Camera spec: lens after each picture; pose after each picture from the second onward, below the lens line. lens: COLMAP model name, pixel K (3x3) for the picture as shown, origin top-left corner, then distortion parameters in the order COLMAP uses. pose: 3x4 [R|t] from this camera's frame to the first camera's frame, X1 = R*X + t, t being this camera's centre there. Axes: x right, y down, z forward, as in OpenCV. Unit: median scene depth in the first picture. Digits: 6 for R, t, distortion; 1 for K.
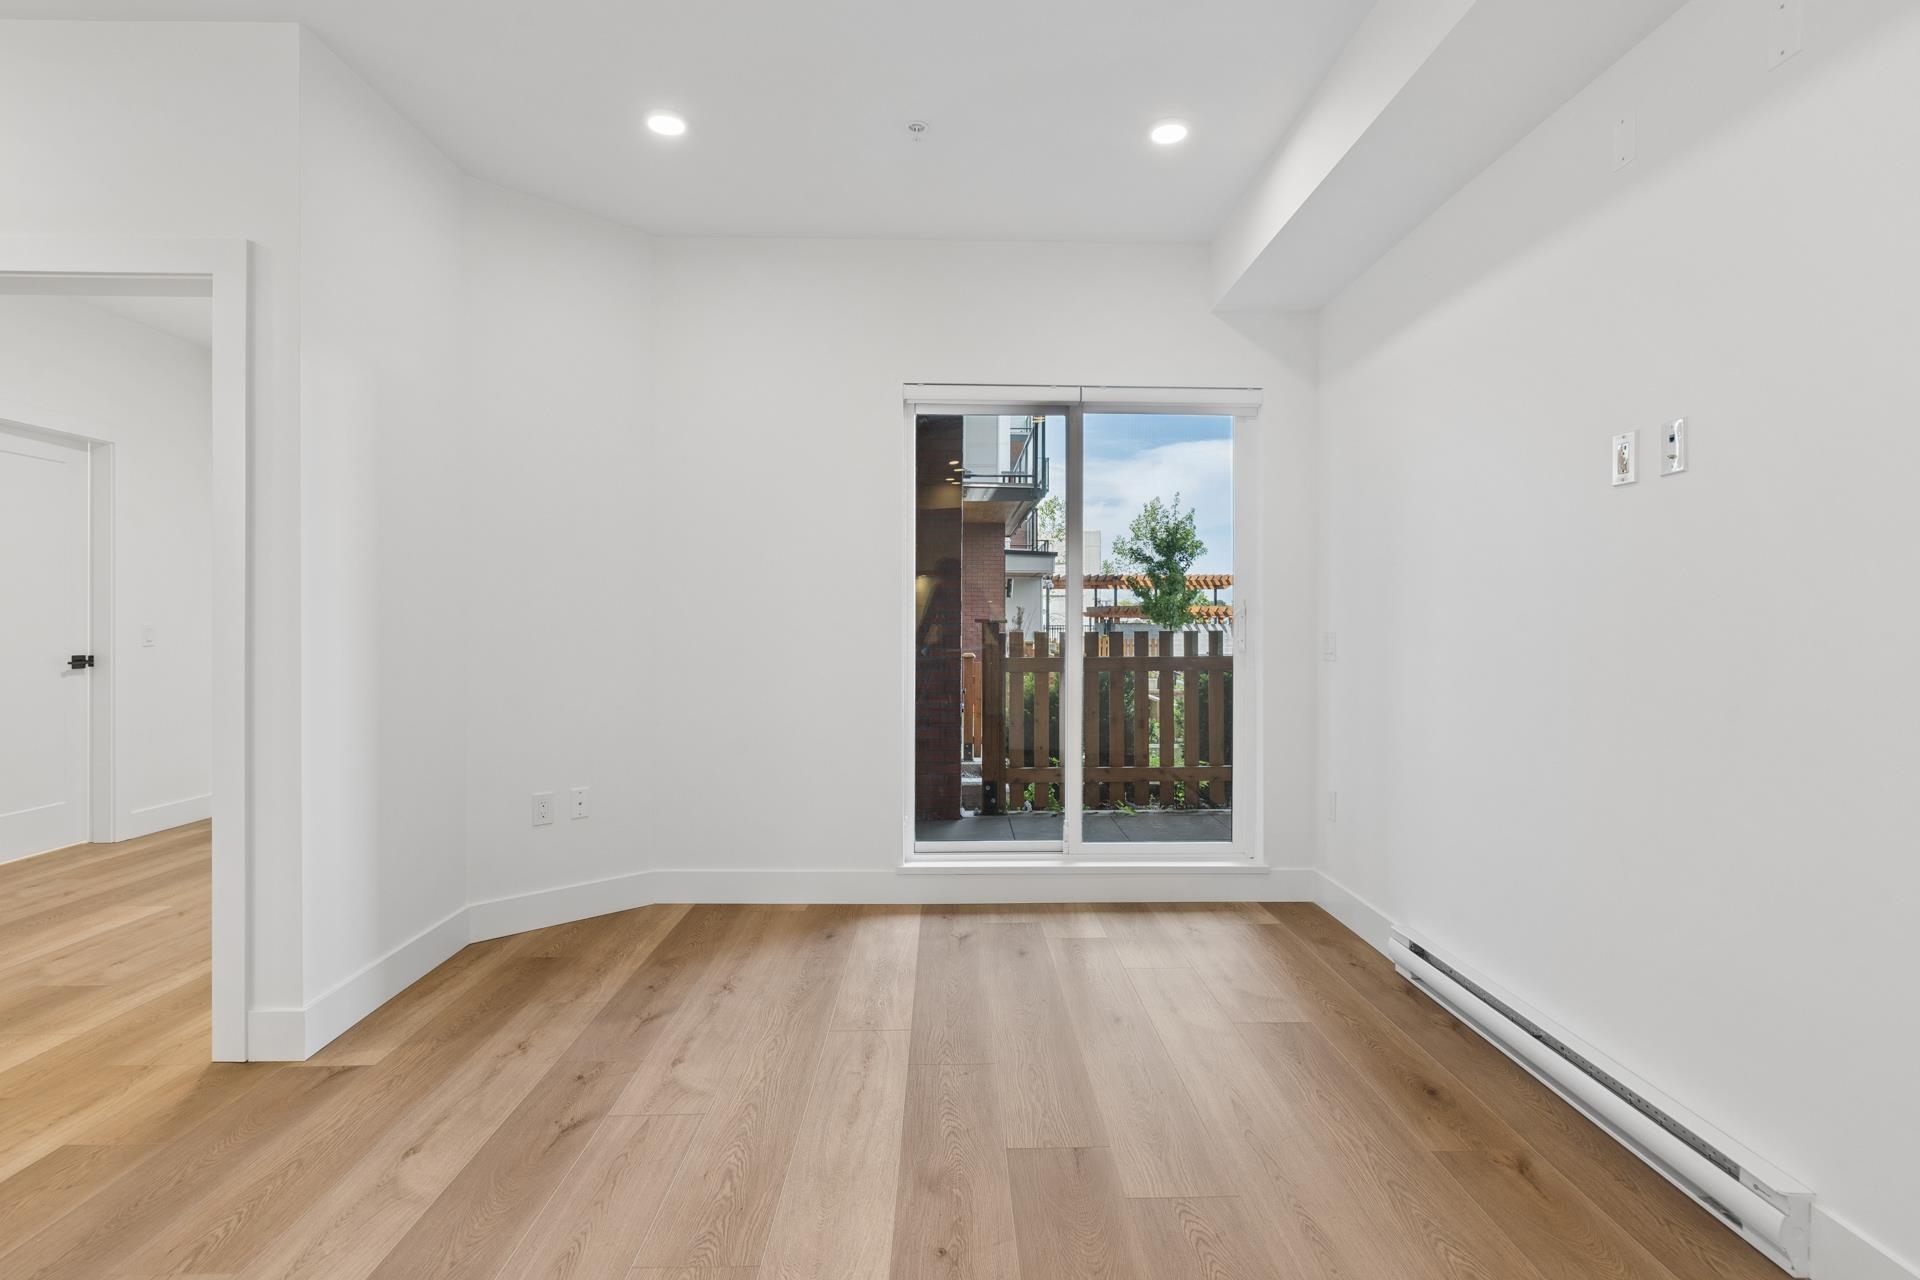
lens RADIAL K [[929.9, 0, 969.8], [0, 929.9, 625.8], [0, 0, 1]] dist [-0.007828, 0.000878]
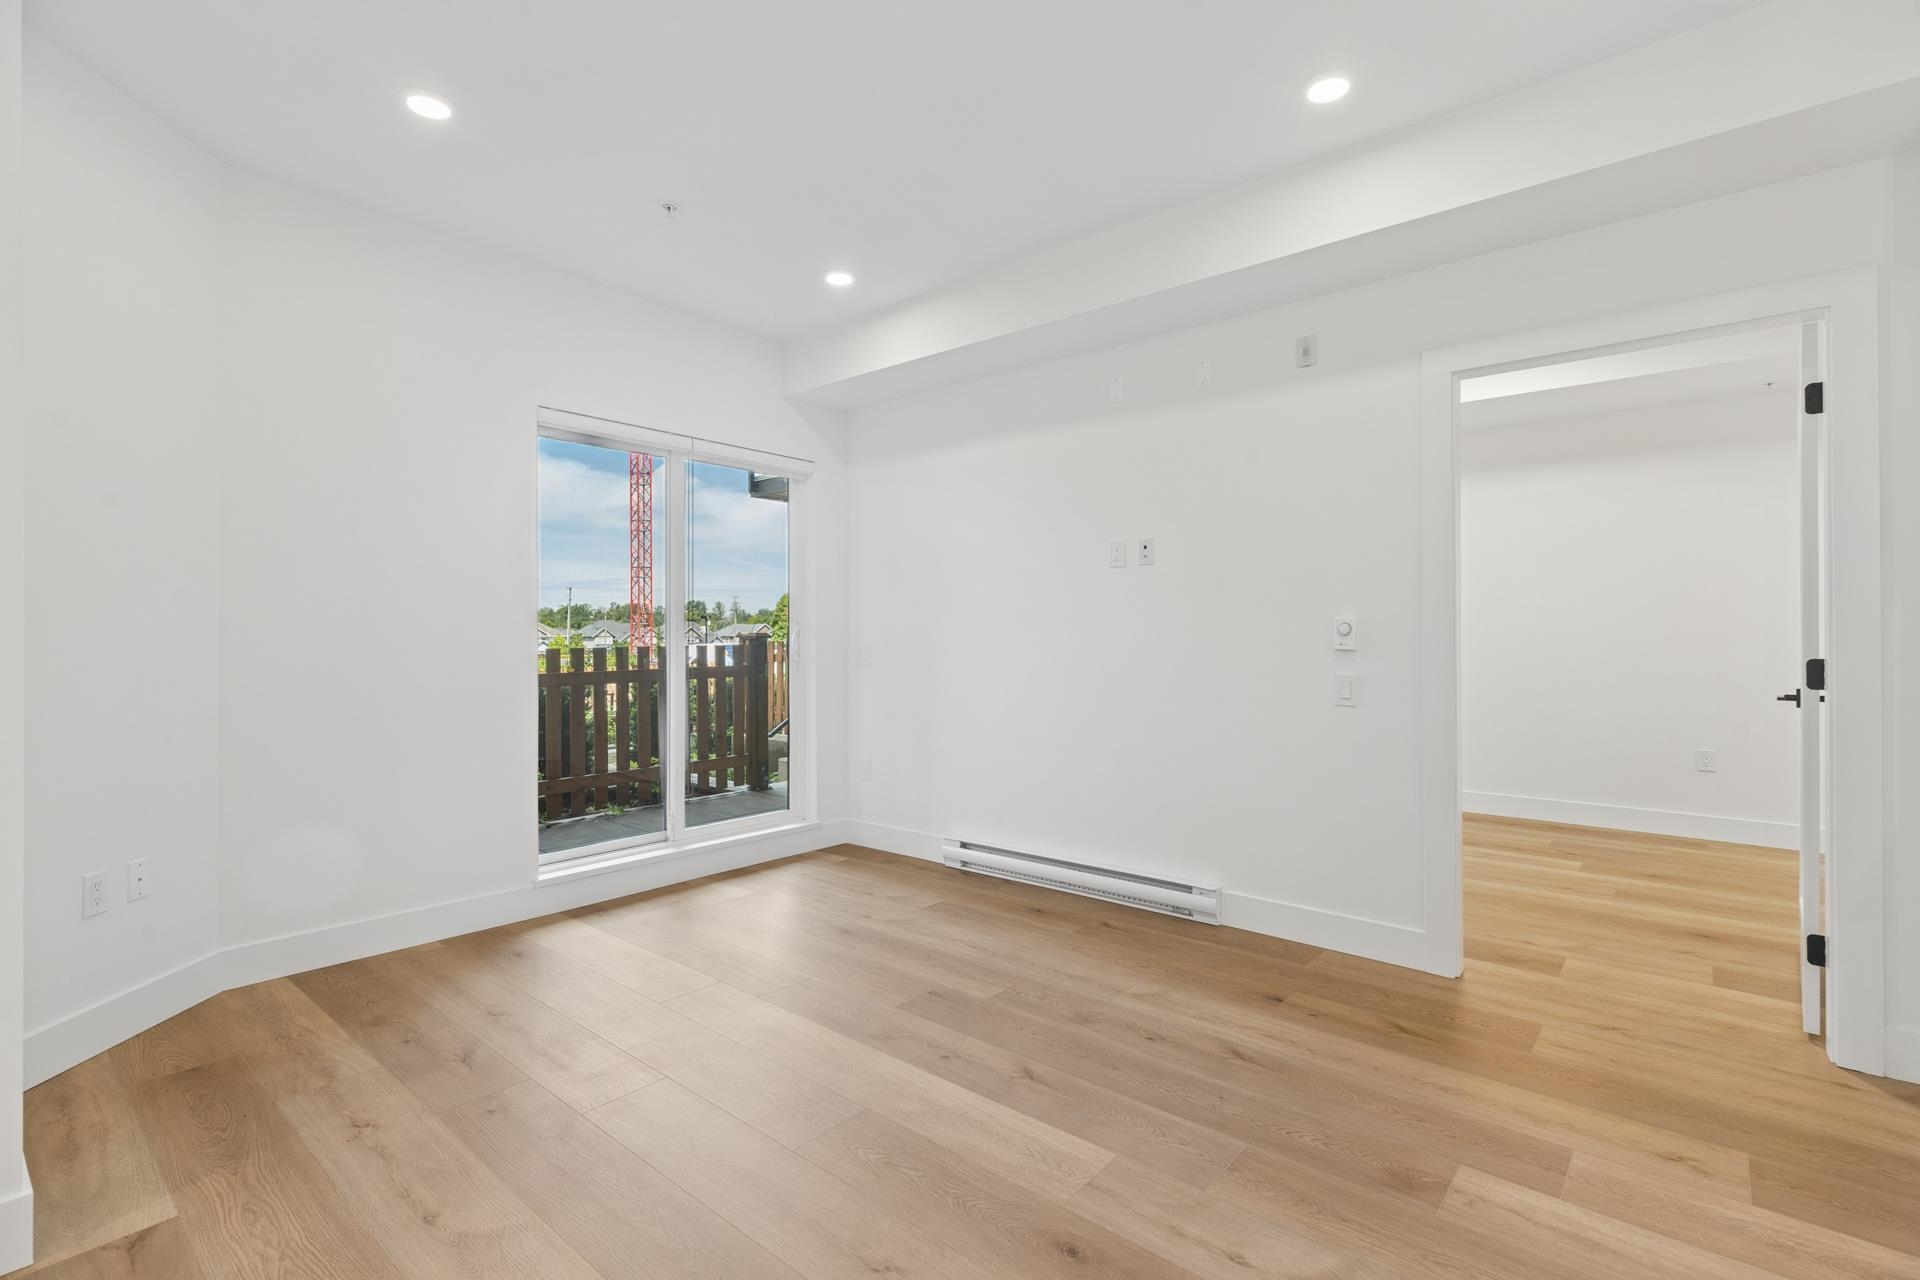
lens RADIAL K [[873.2, 0, 974.0], [0, 873.2, 636.8], [0, 0, 1]] dist [0.001595, 0.000076]
pose [[0.658351, -0.001490, 0.752709, -0.576040], [0.005833, 0.999978, -0.003123, -0.001176], [-0.752688, 0.006447, 0.658346, 0.013704]]
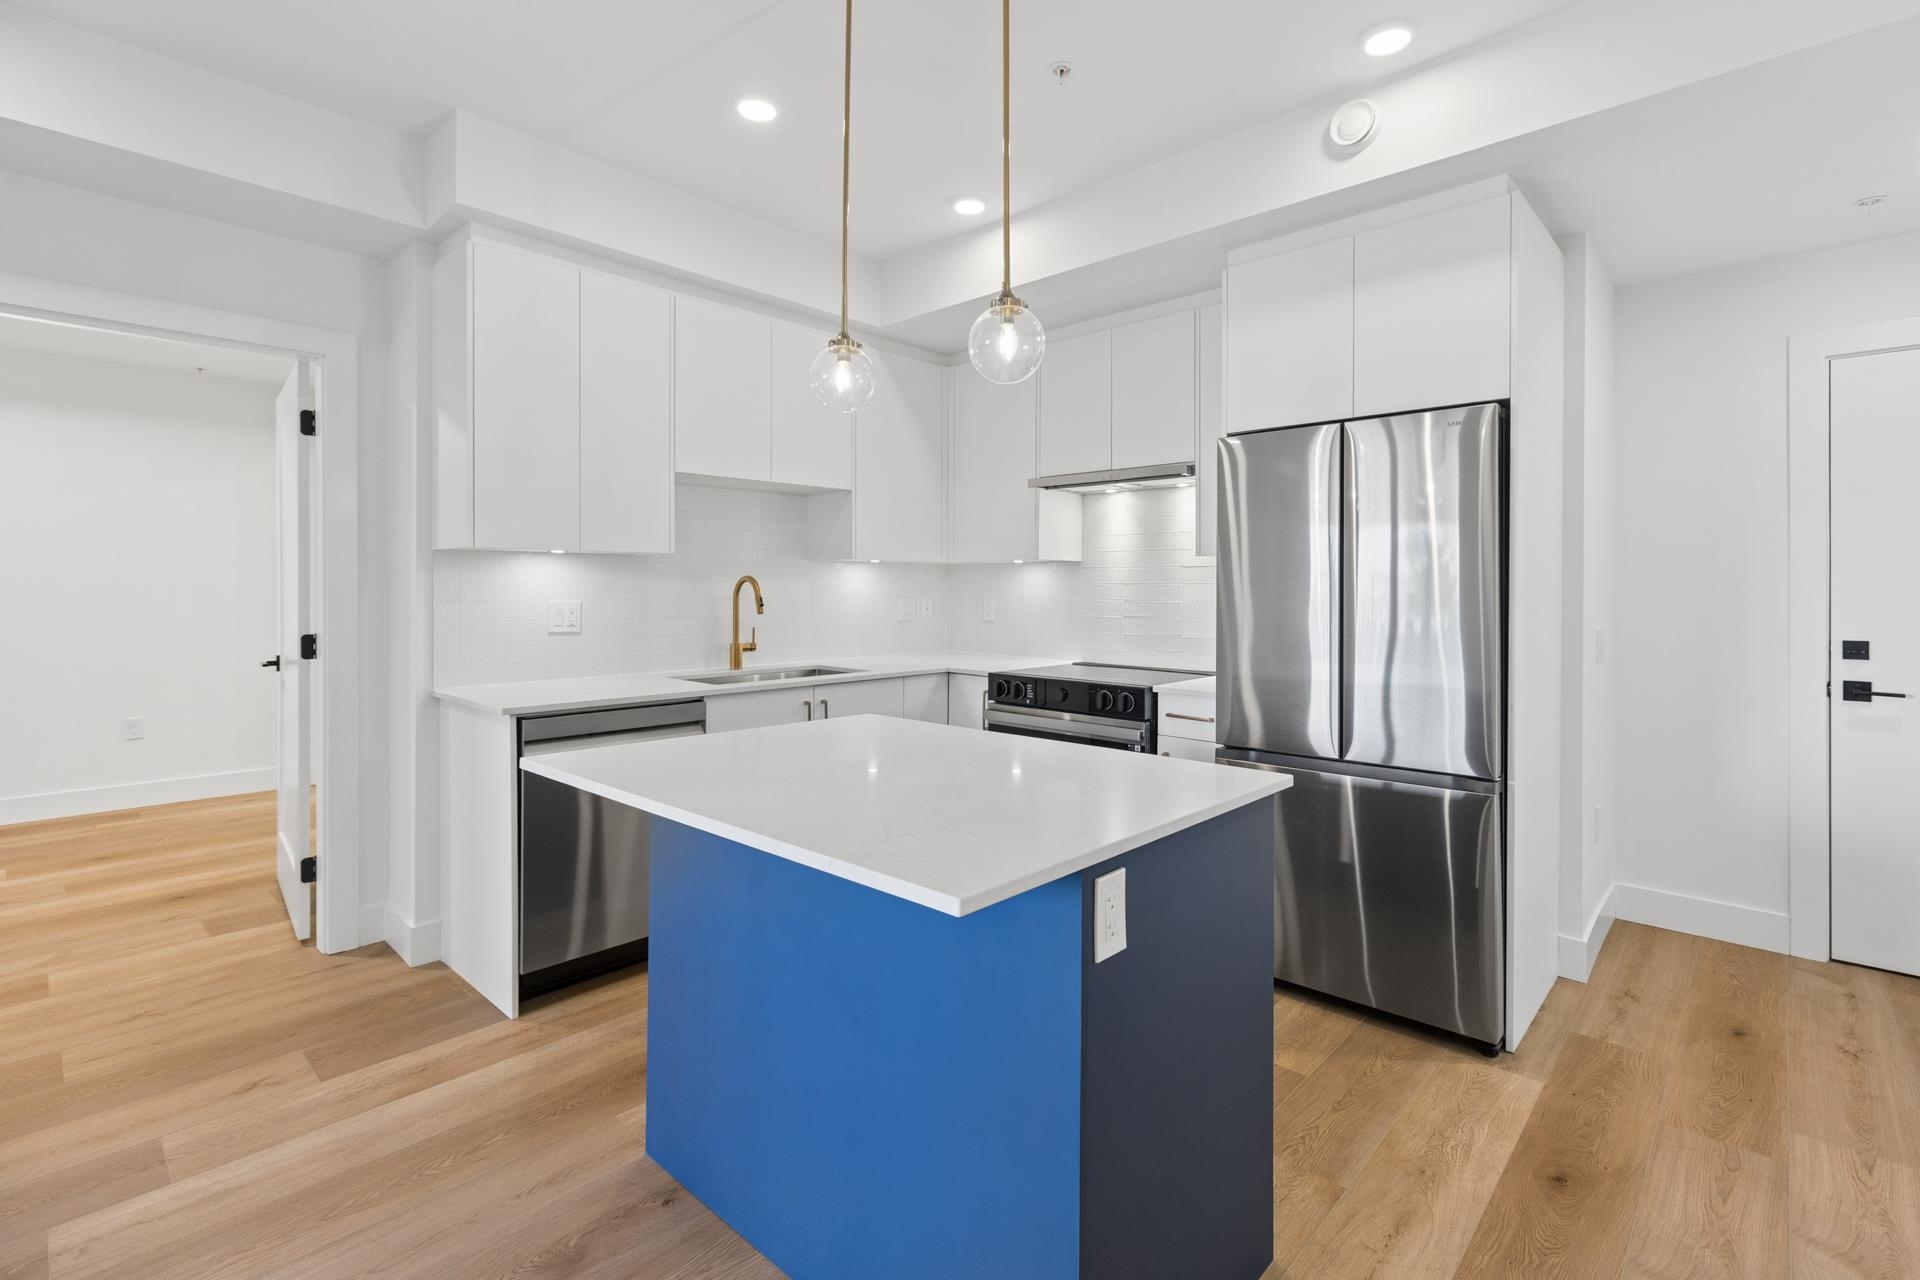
lens RADIAL K [[878.2, 0, 962.8], [0, 878.2, 591.8], [0, 0, 1]] dist [0.001909, 0.000577]
pose [[-0.717518, -0.006935, 0.696506, -0.685117], [0.000994, 0.999939, 0.010980, -0.036558], [-0.696539, 0.008571, -0.717467, 0.156317]]
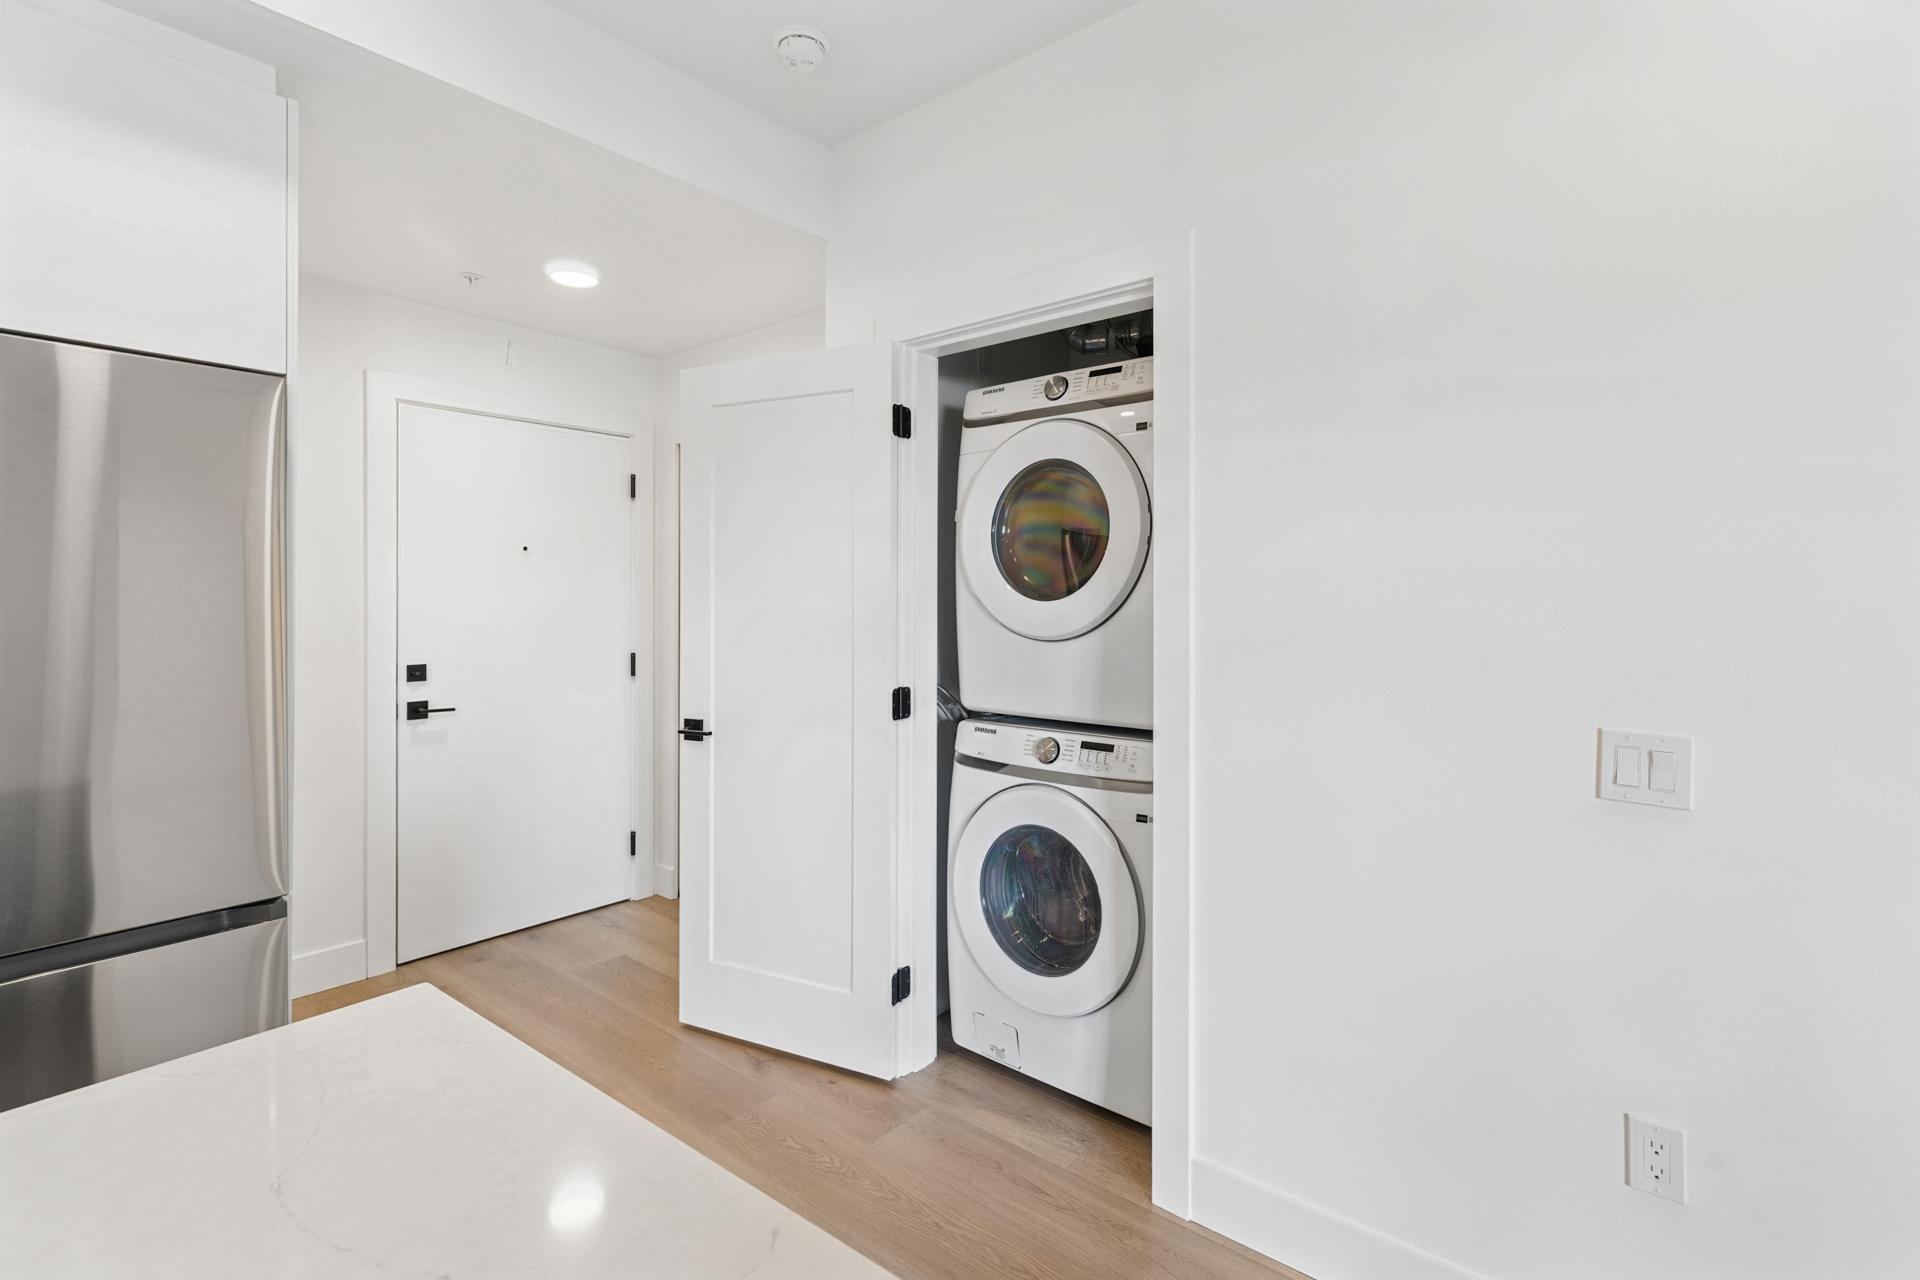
lens RADIAL K [[880.2, 0, 967.7], [0, 880.2, 597.5], [0, 0, 1]] dist [0.003149, 0.000458]
pose [[-0.648321, -0.006989, -0.761335, -0.345576], [-0.008784, 0.999960, -0.001698, -0.055562], [0.761316, 0.005587, -0.648357, -0.023967]]
